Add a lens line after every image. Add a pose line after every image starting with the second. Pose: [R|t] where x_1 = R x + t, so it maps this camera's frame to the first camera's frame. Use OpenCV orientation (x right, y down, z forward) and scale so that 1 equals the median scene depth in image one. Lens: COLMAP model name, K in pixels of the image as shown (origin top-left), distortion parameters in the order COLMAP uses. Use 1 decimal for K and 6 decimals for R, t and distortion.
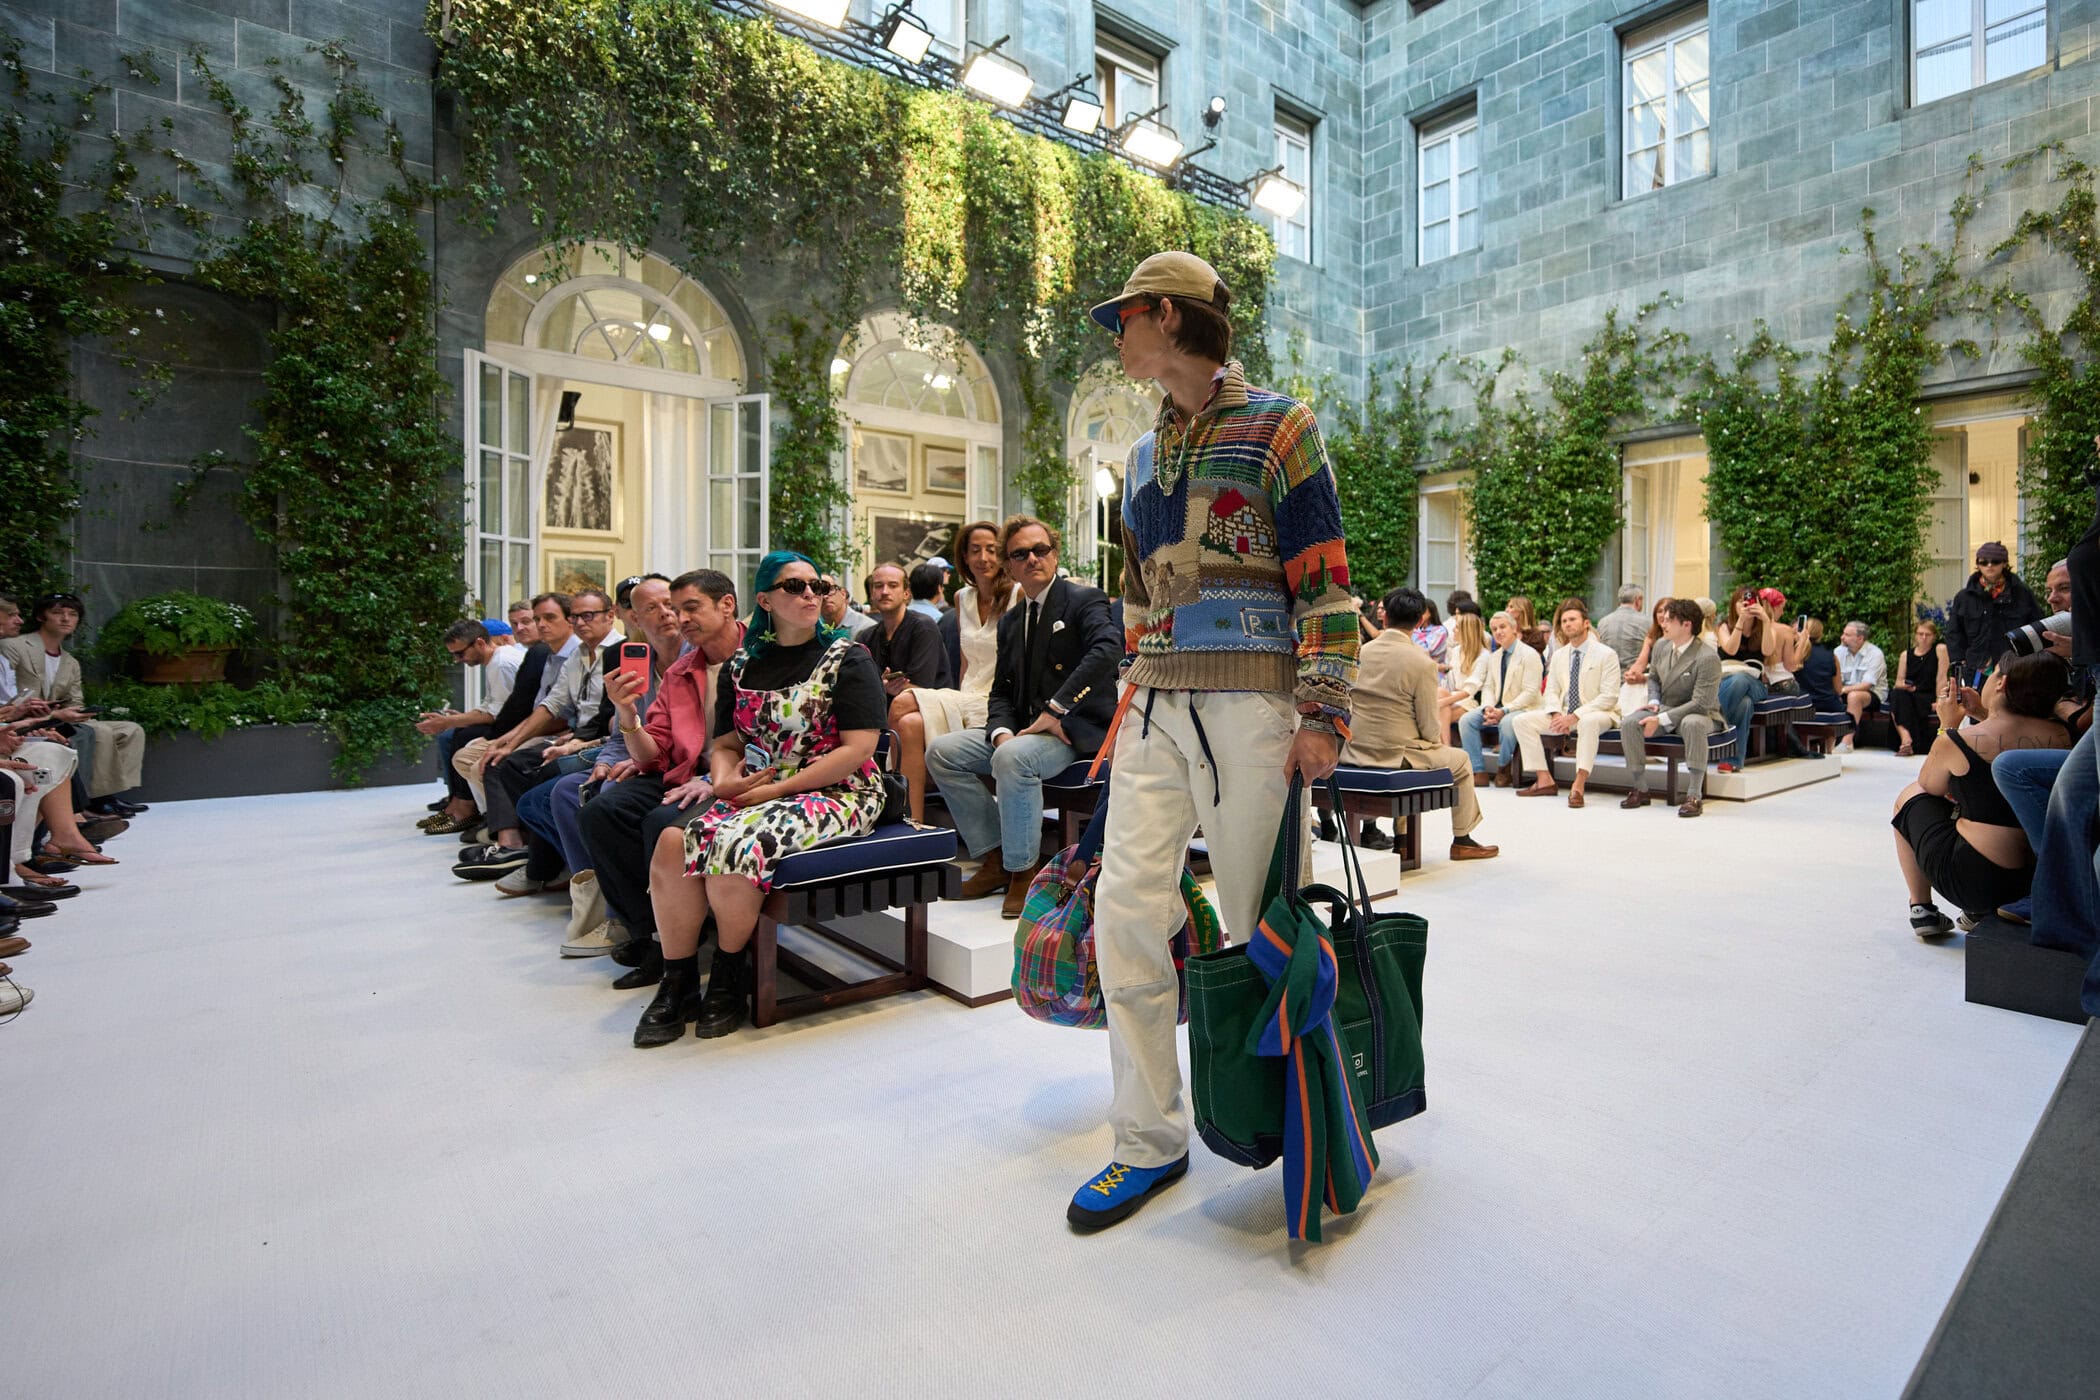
lens RADIAL K [[1052.4, 0, 1234.2], [0, 1052.4, 644.0], [0, 0, 1]] dist [-0.010481, 0.002586]
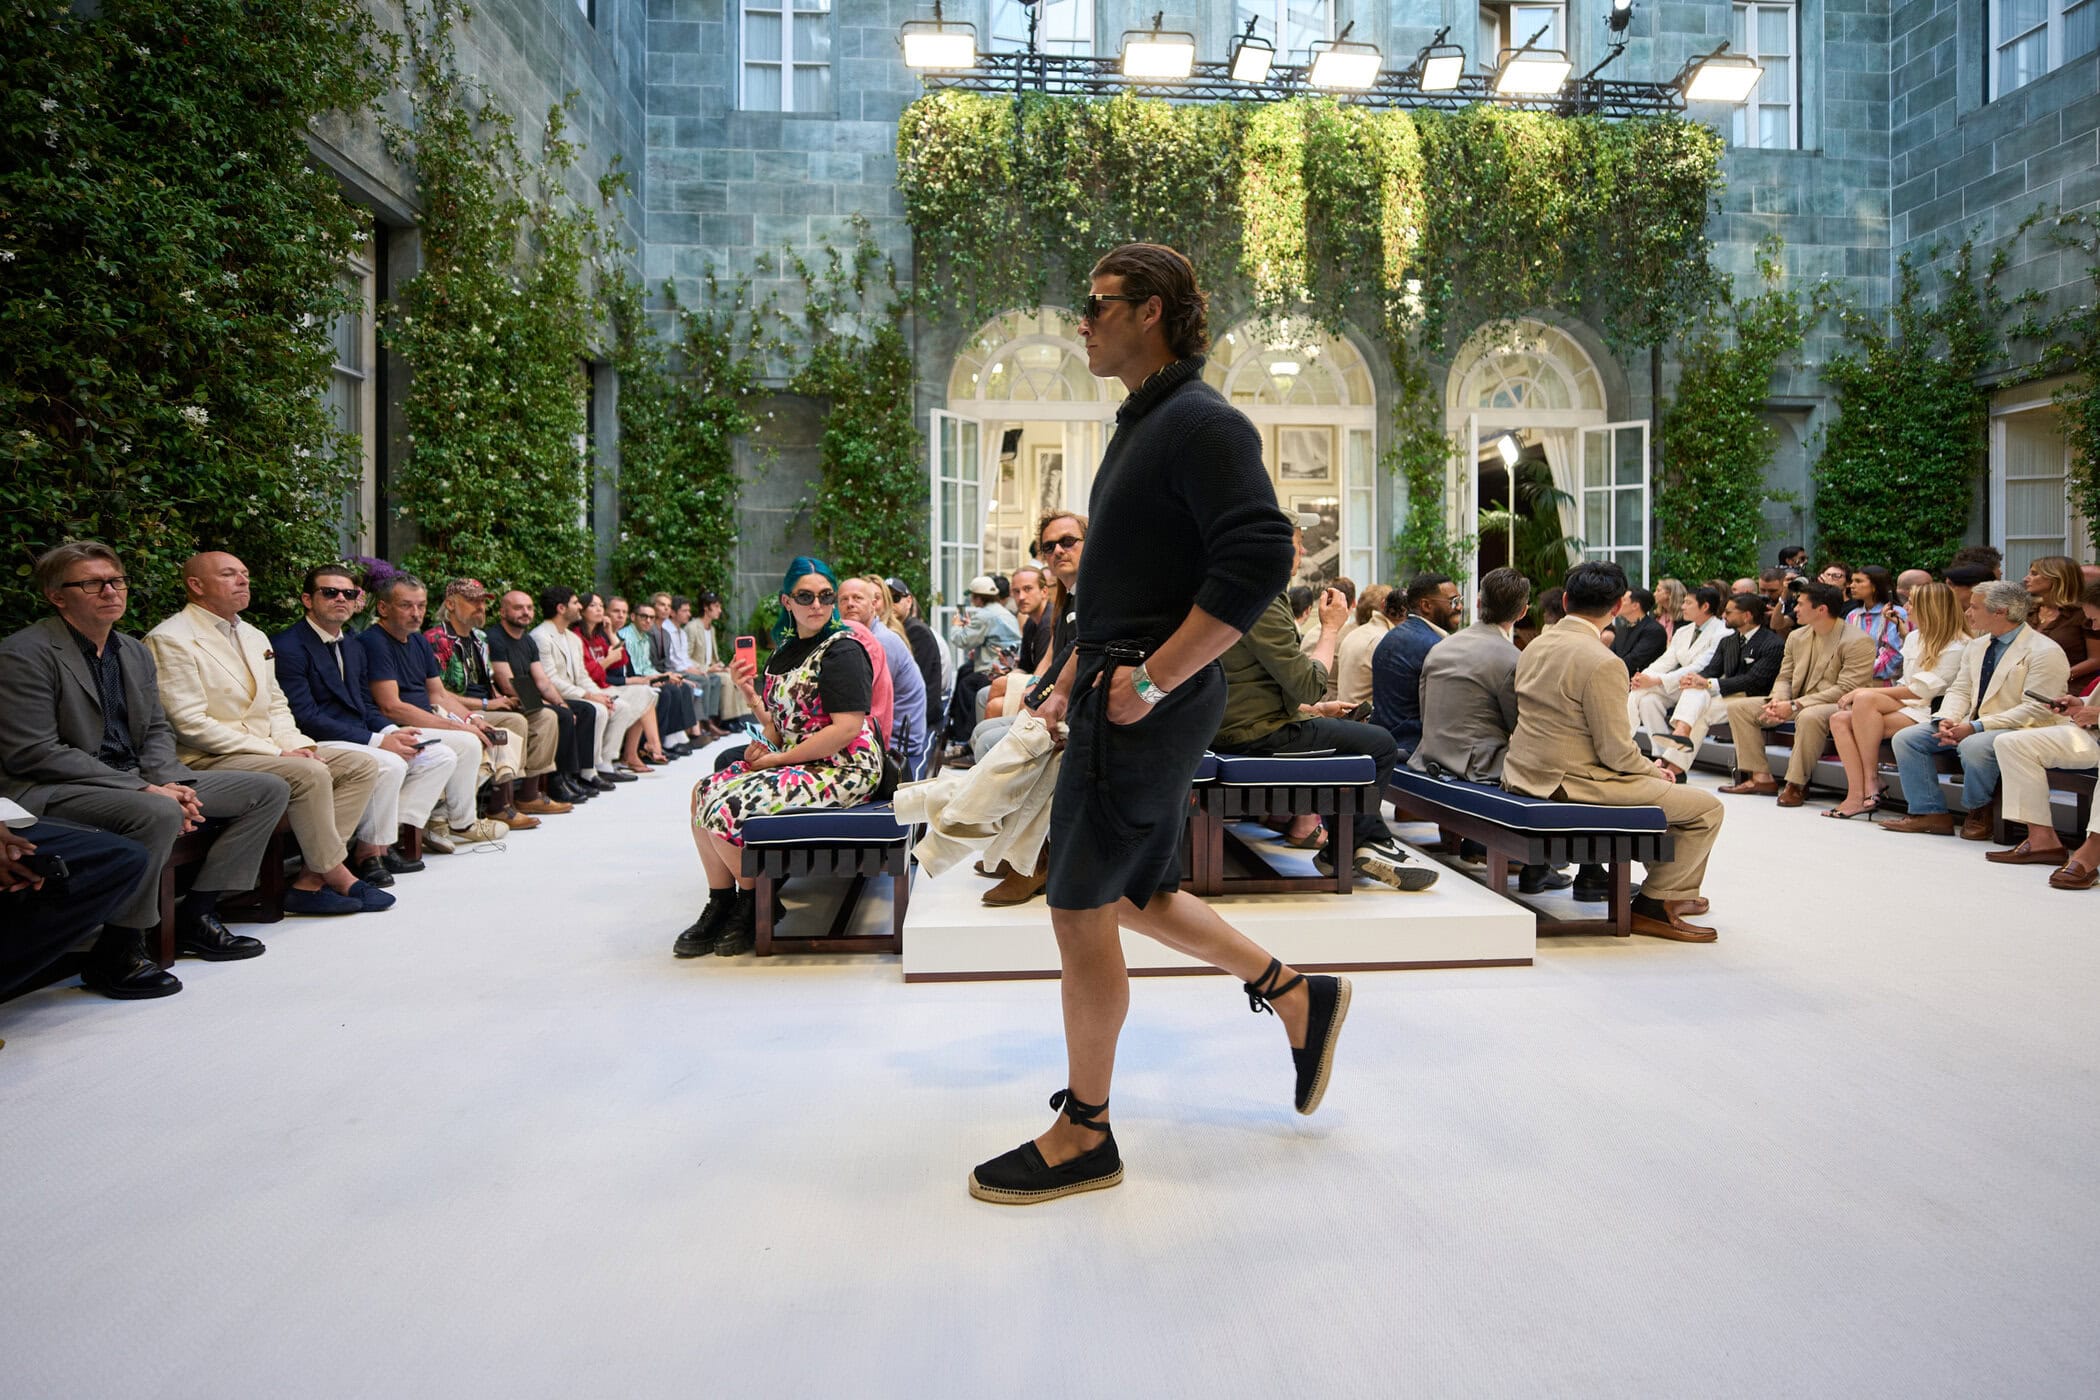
lens RADIAL K [[955.8, 0, 1025.8], [0, 955.8, 616.2], [0, 0, 1]] dist [-0.012617, 0.003905]
pose [[0.763599, -0.001522, -0.645689, 0.125223], [0.001608, 0.999999, -0.000456, -0.006916], [0.645689, -0.000690, 0.763600, 0.090800]]
